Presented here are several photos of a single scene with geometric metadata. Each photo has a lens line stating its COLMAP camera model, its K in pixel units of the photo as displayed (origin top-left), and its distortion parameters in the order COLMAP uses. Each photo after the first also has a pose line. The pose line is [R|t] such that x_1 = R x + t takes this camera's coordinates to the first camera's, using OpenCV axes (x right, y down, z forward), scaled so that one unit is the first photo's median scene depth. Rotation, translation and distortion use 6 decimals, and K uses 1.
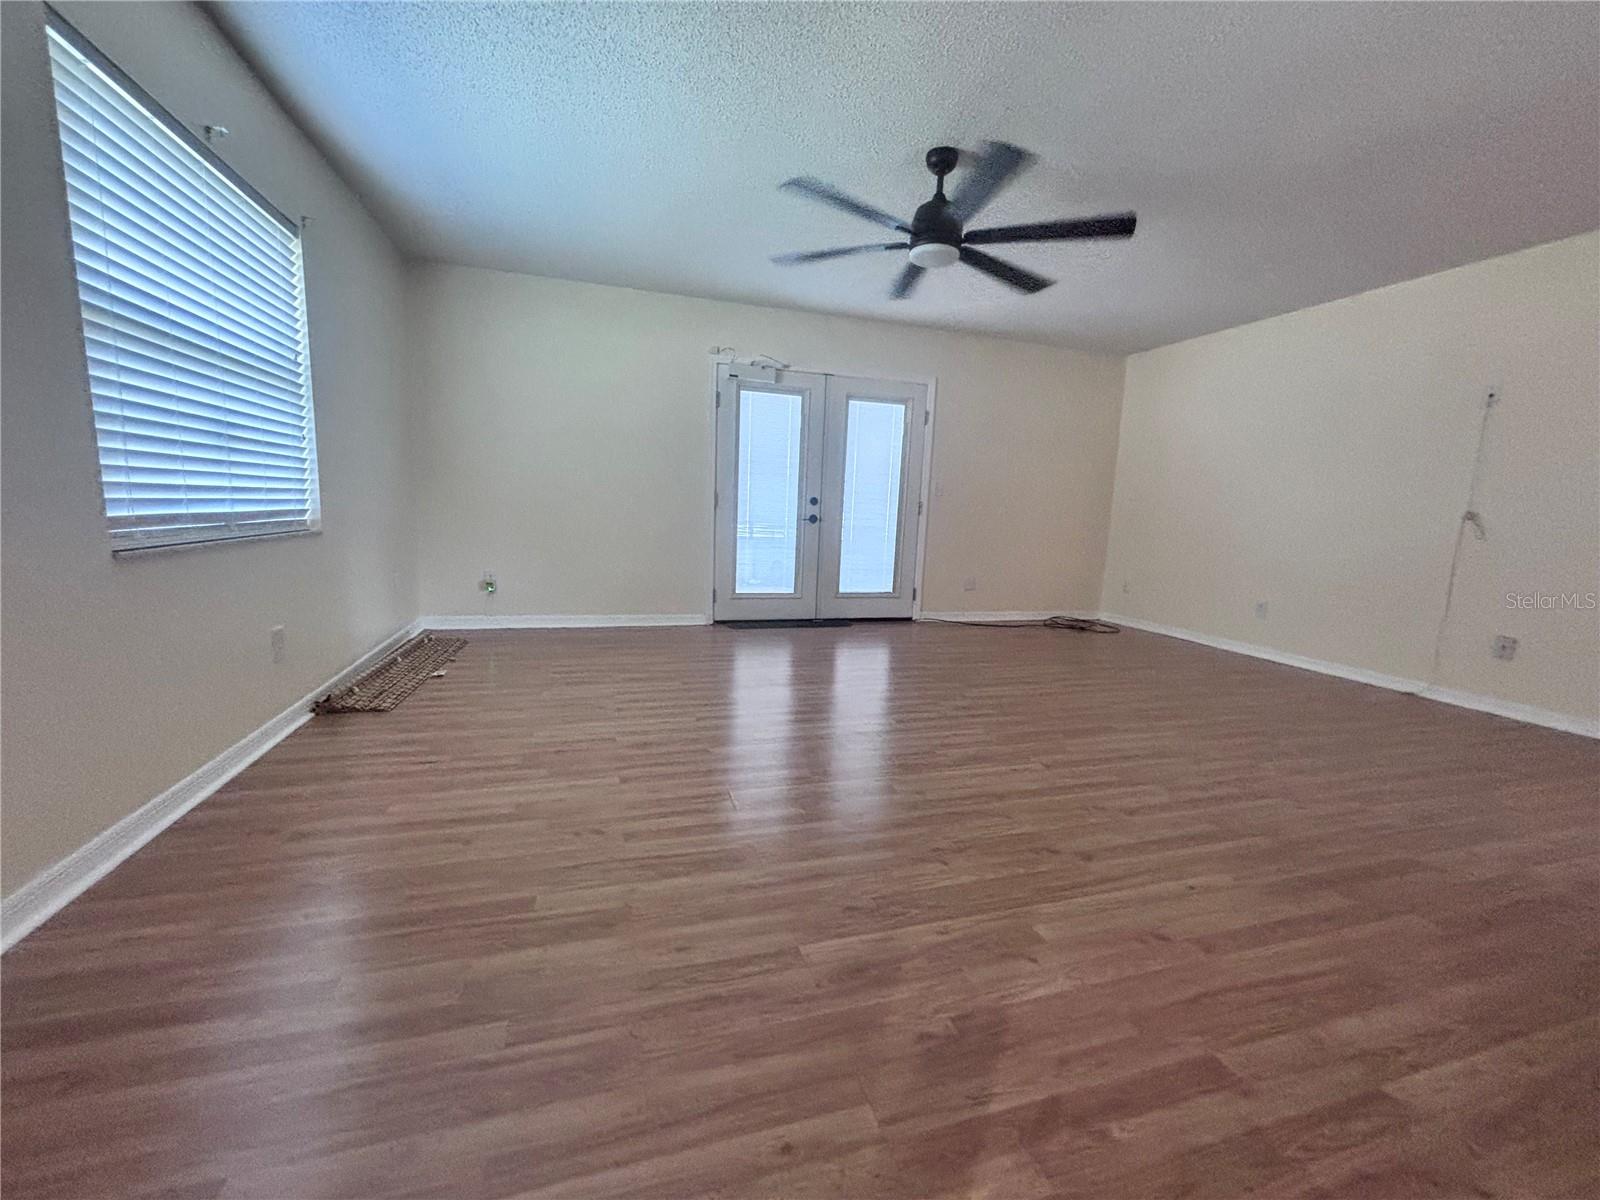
lens RADIAL K [[641.1, 0, 788.8], [0, 641.1, 603.8], [0, 0, 1]] dist [-0.006547, 0.000649]
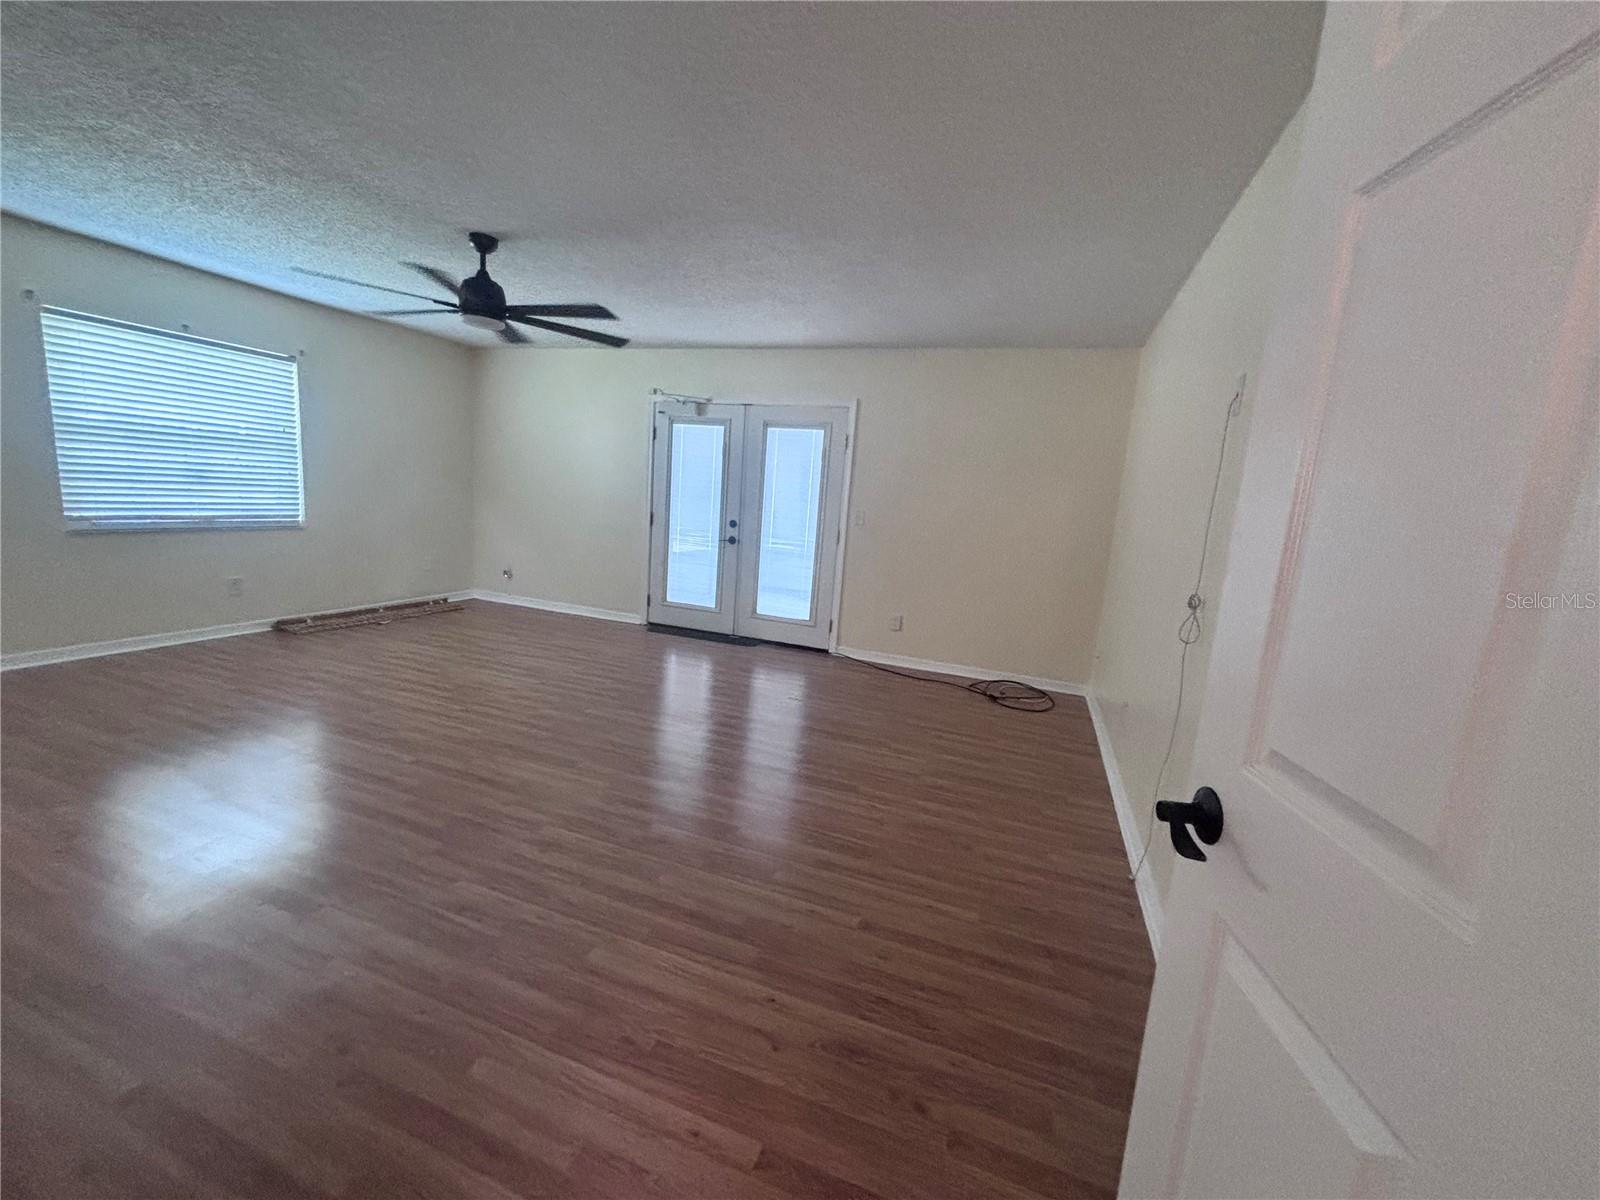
lens RADIAL K [[641.1, 0, 788.5], [0, 641.1, 593.9], [0, 0, 1]] dist [-0.006547, 0.000649]
pose [[0.798202, 0.113799, -0.591544, 0.761071], [-0.131698, 0.991205, 0.012978, -0.071993], [0.587818, 0.067546, 0.806169, 0.212476]]
